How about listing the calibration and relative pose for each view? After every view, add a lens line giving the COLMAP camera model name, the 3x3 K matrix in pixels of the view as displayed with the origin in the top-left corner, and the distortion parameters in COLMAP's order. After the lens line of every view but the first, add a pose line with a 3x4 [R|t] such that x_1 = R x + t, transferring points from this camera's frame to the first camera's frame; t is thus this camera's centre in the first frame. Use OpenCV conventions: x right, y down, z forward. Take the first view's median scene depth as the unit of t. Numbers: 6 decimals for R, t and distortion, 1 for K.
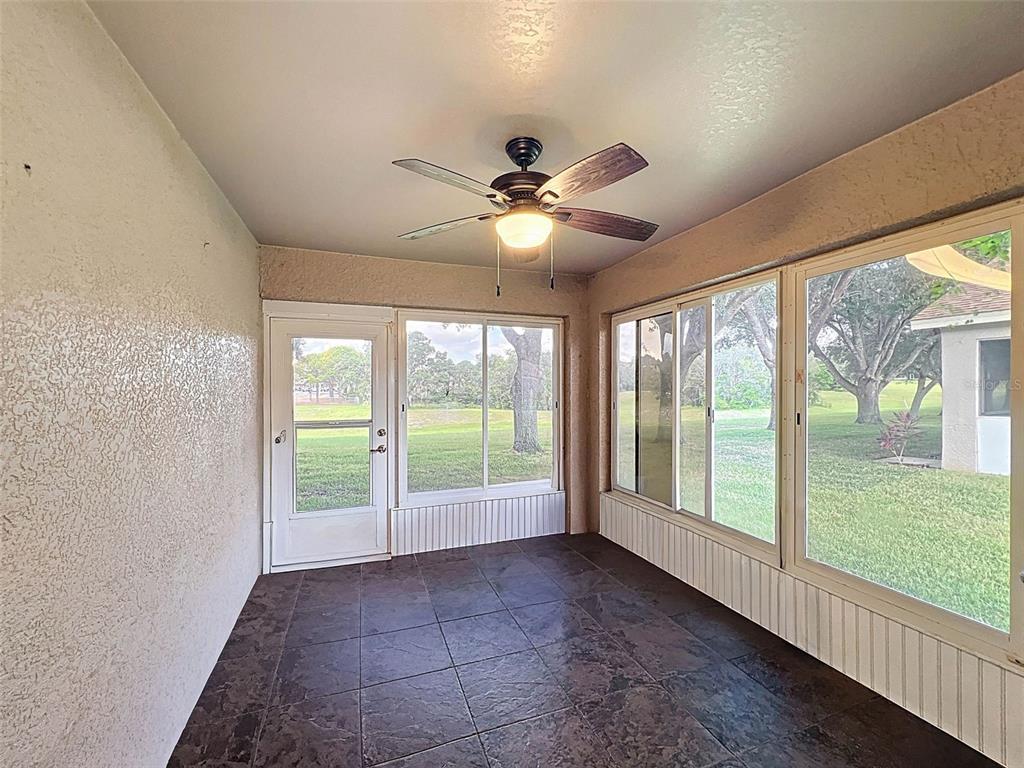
lens RADIAL K [[422.6, 0, 511.6], [0, 422.6, 386.2], [0, 0, 1]] dist [0.000983, -0.000009]
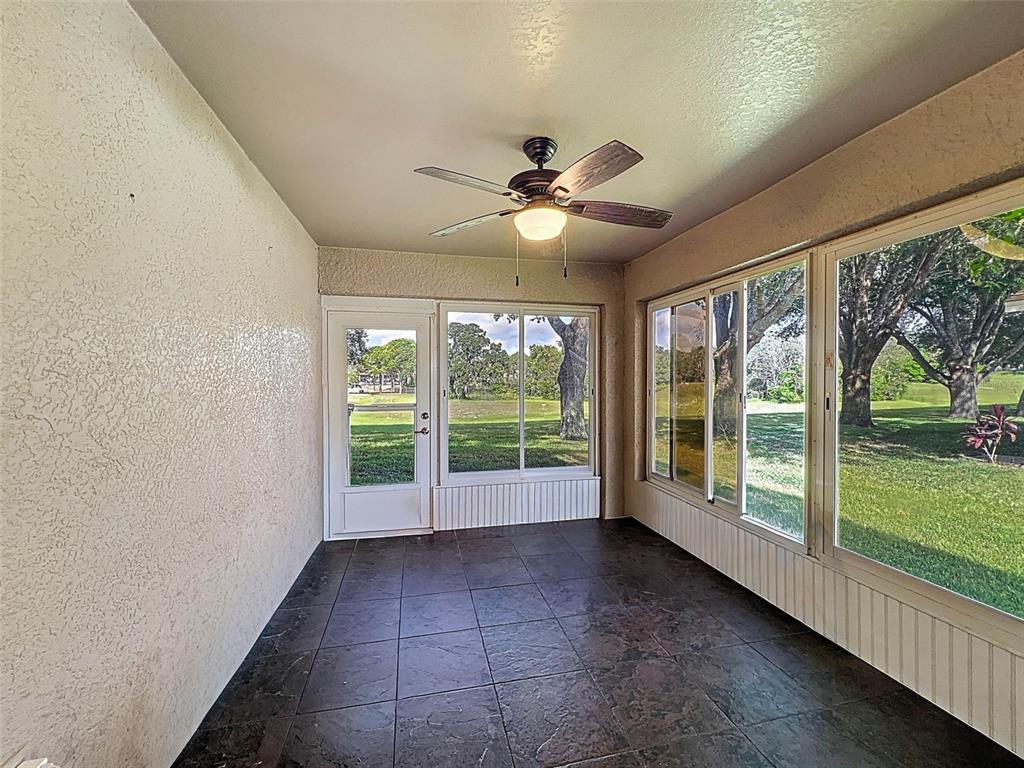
lens RADIAL K [[422.6, 0, 511.6], [0, 422.6, 378.8], [0, 0, 1]] dist [0.000983, -0.000009]
pose [[0.991304, 0.001955, -0.131580, 0.094151], [-0.001636, 0.999995, 0.002531, 0.021121], [0.131584, -0.002294, 0.991302, -0.070464]]
